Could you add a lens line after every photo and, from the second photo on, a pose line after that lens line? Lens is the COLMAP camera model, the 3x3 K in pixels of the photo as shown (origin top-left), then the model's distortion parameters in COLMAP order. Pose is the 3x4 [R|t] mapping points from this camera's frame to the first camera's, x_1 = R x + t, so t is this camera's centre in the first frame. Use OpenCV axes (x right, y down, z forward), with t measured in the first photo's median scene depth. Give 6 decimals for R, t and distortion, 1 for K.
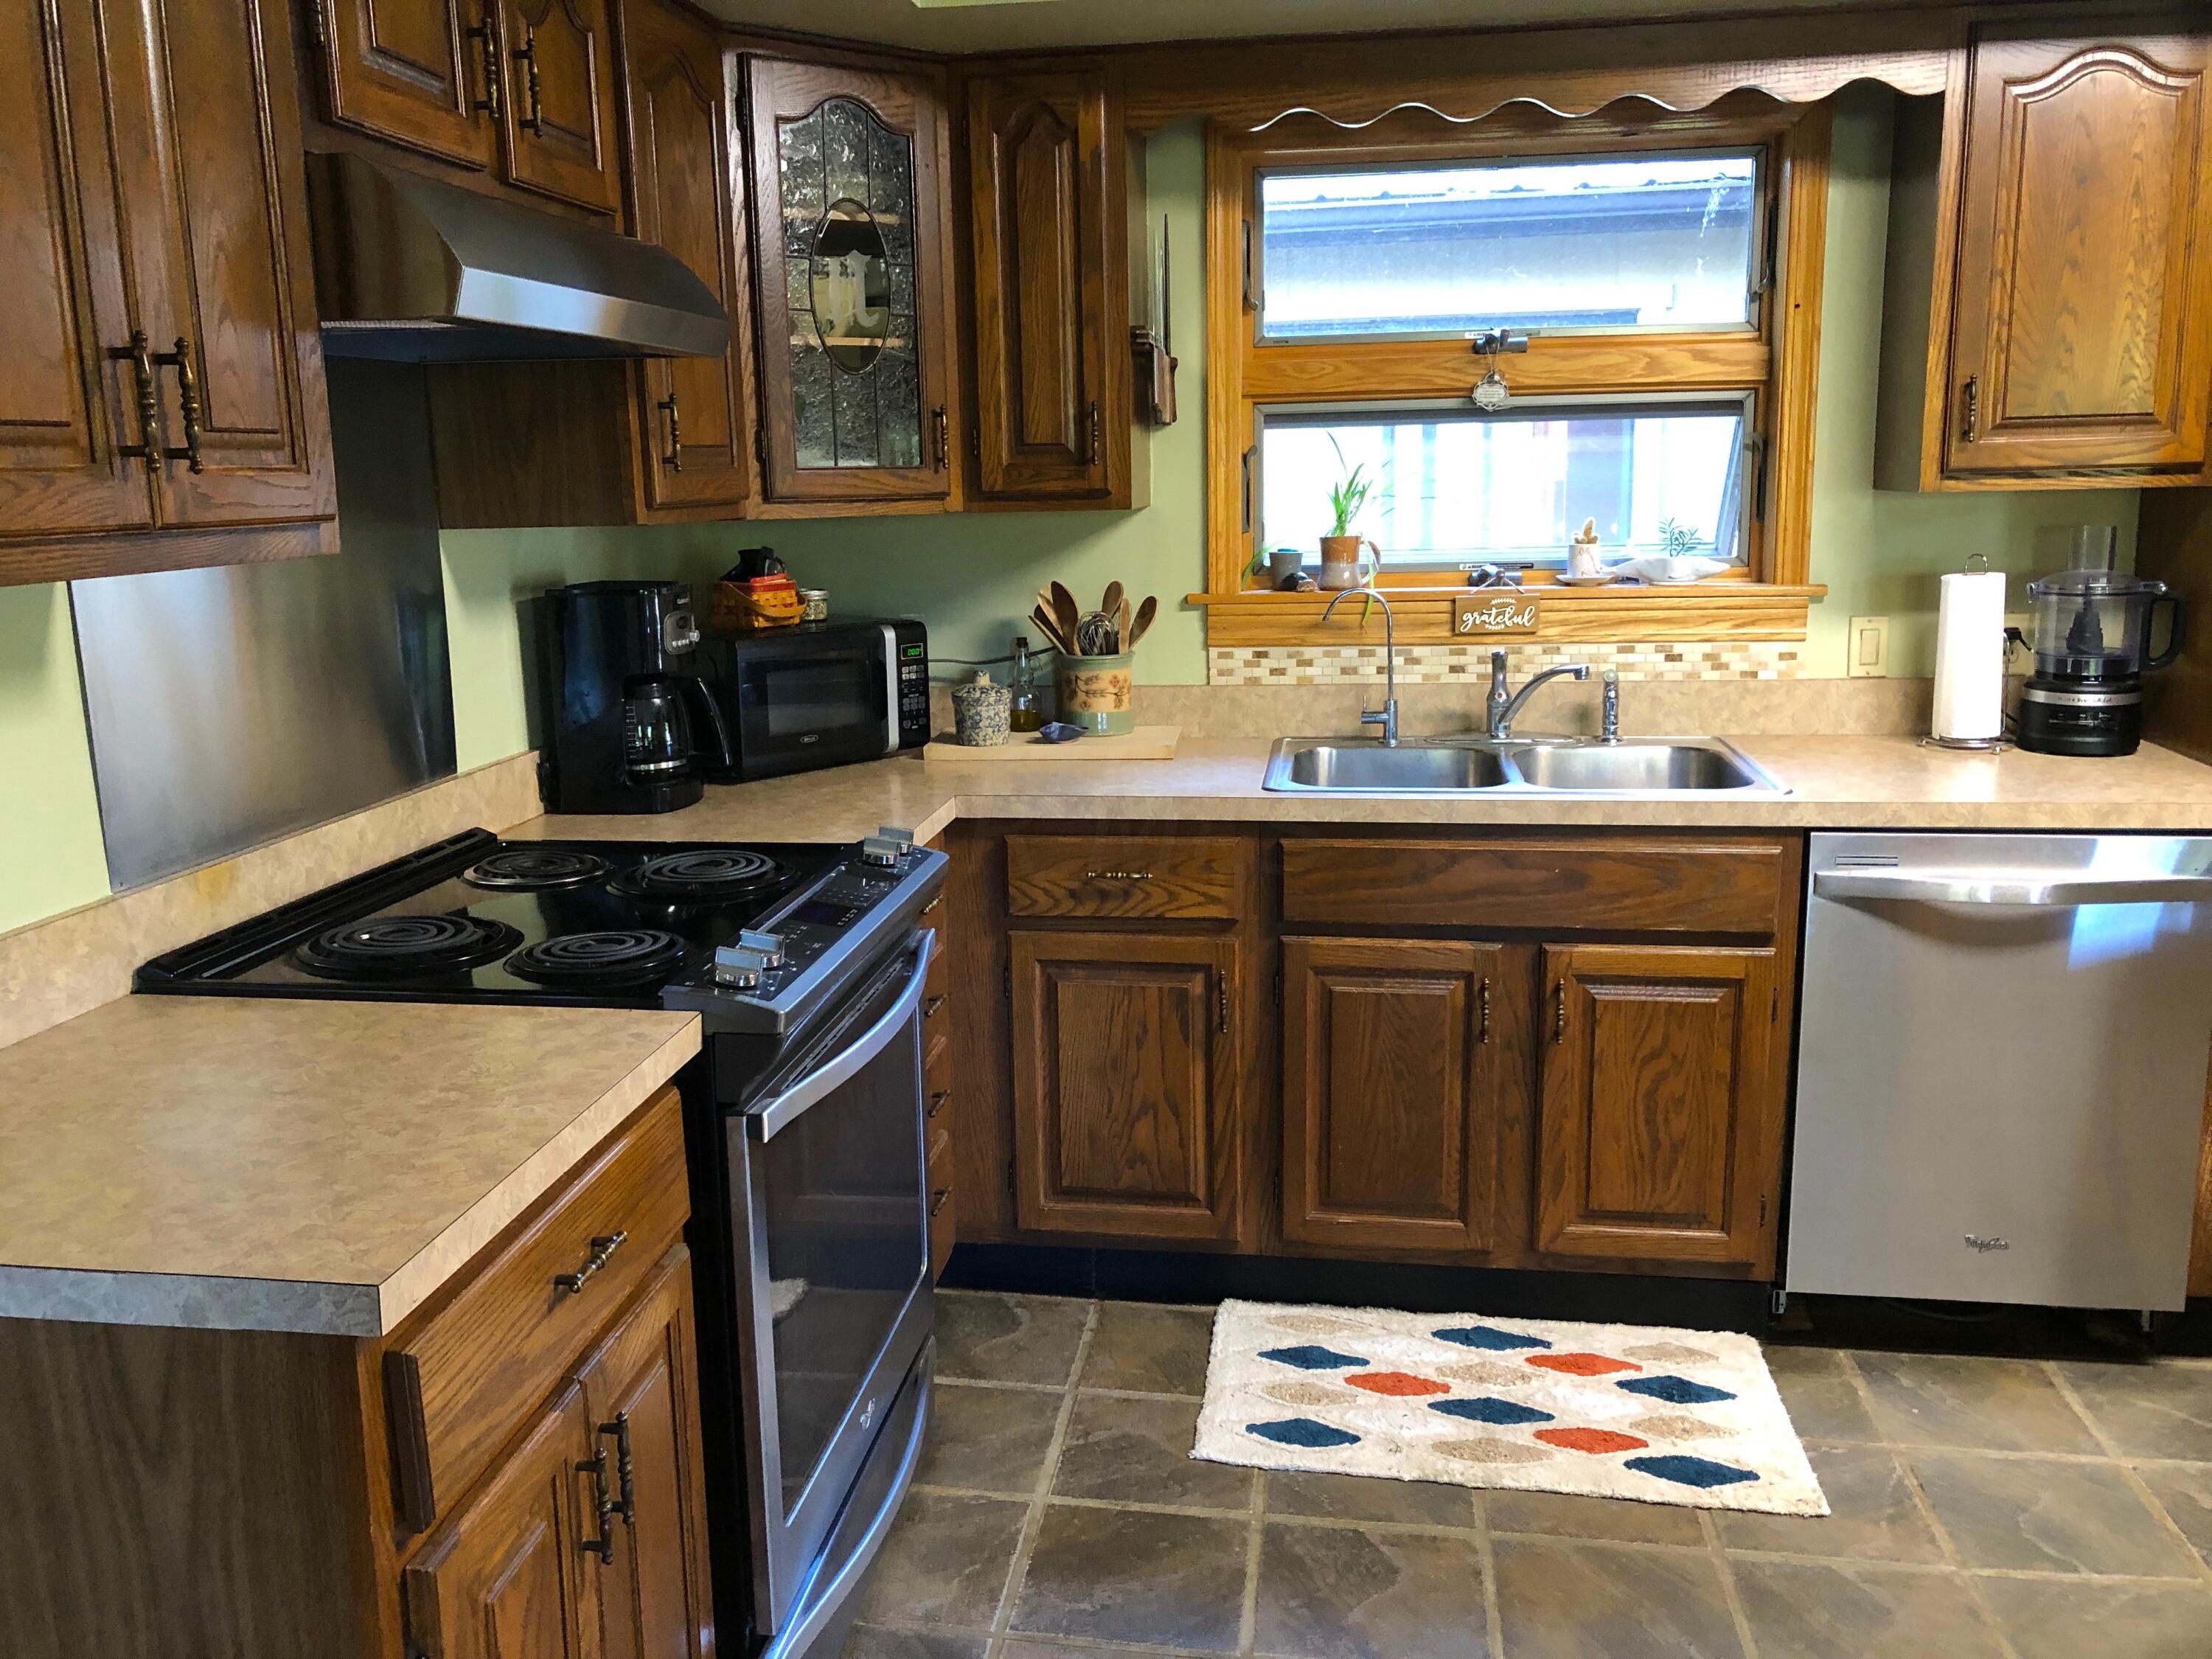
lens RADIAL K [[1817.4, 0, 1111.3], [0, 1817.4, 815.8], [0, 0, 1]] dist [0.019432, -0.001804]
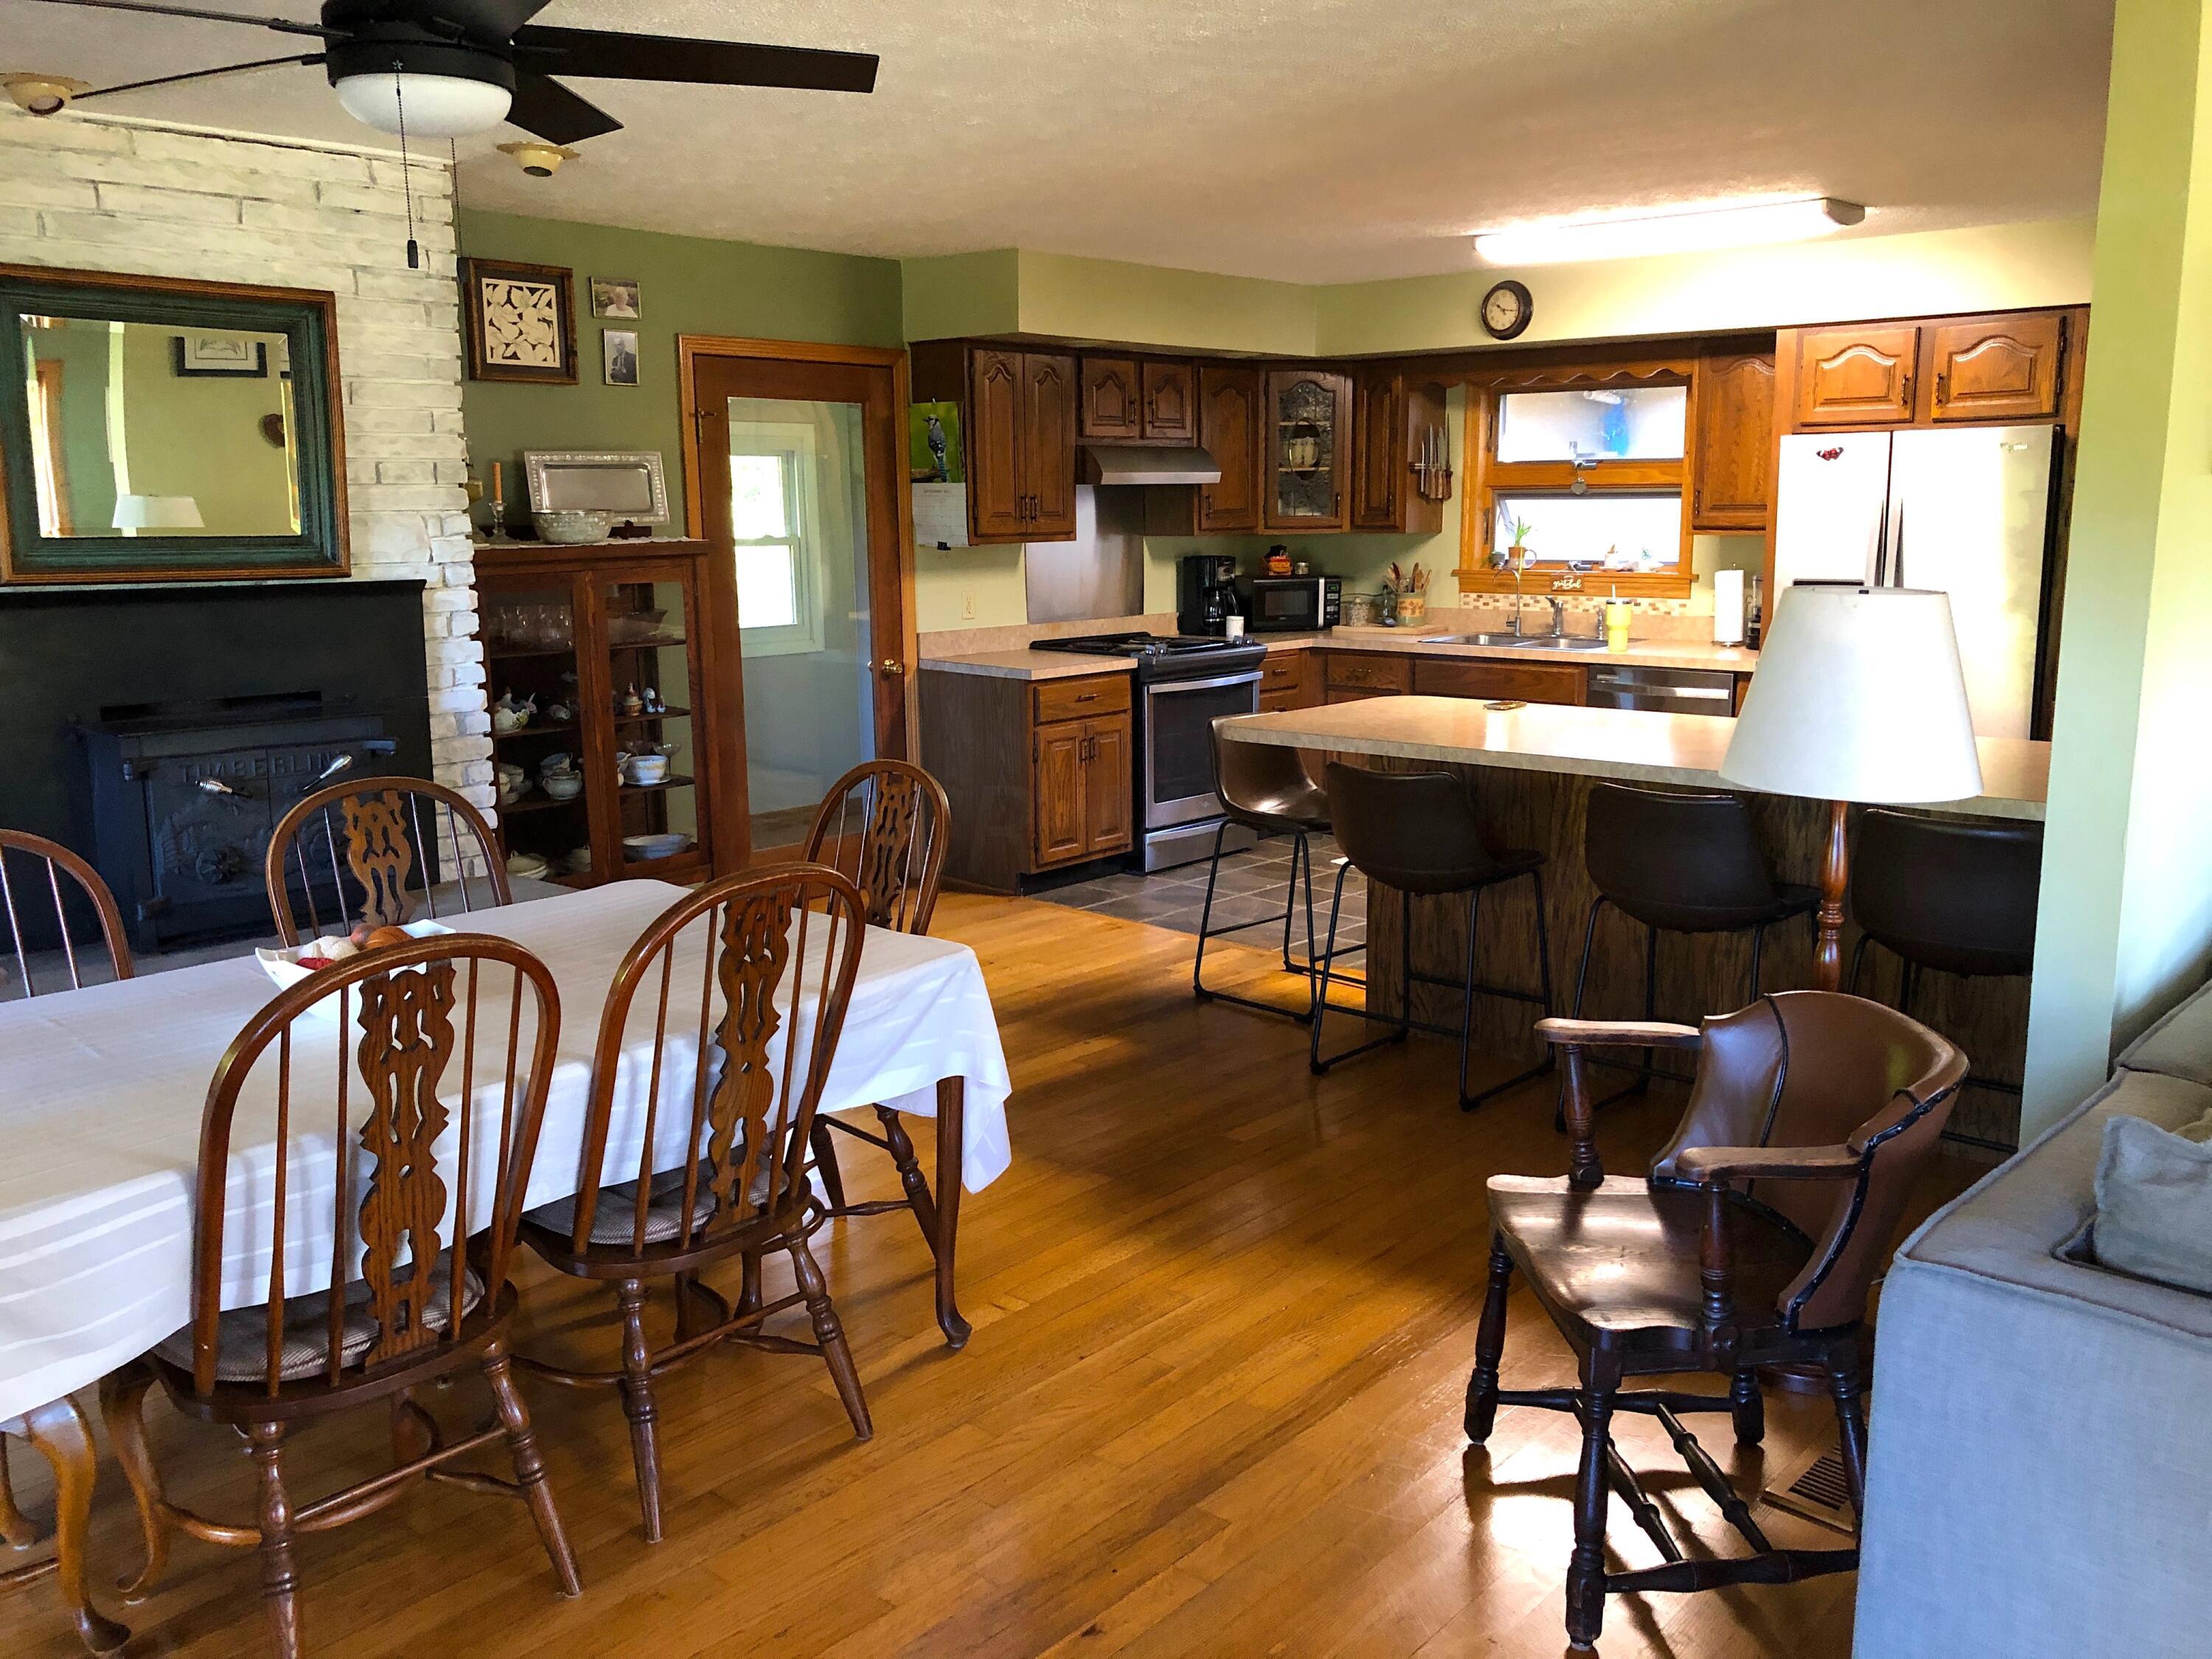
lens RADIAL K [[1817.4, 0, 1107.9], [0, 1817.4, 831.3], [0, 0, 1]] dist [0.019432, -0.001804]
pose [[0.821801, 0.115634, -0.557918, 1.062232], [-0.114709, 0.992718, 0.036786, 0.185917], [0.558109, 0.033767, 0.829080, -1.240954]]
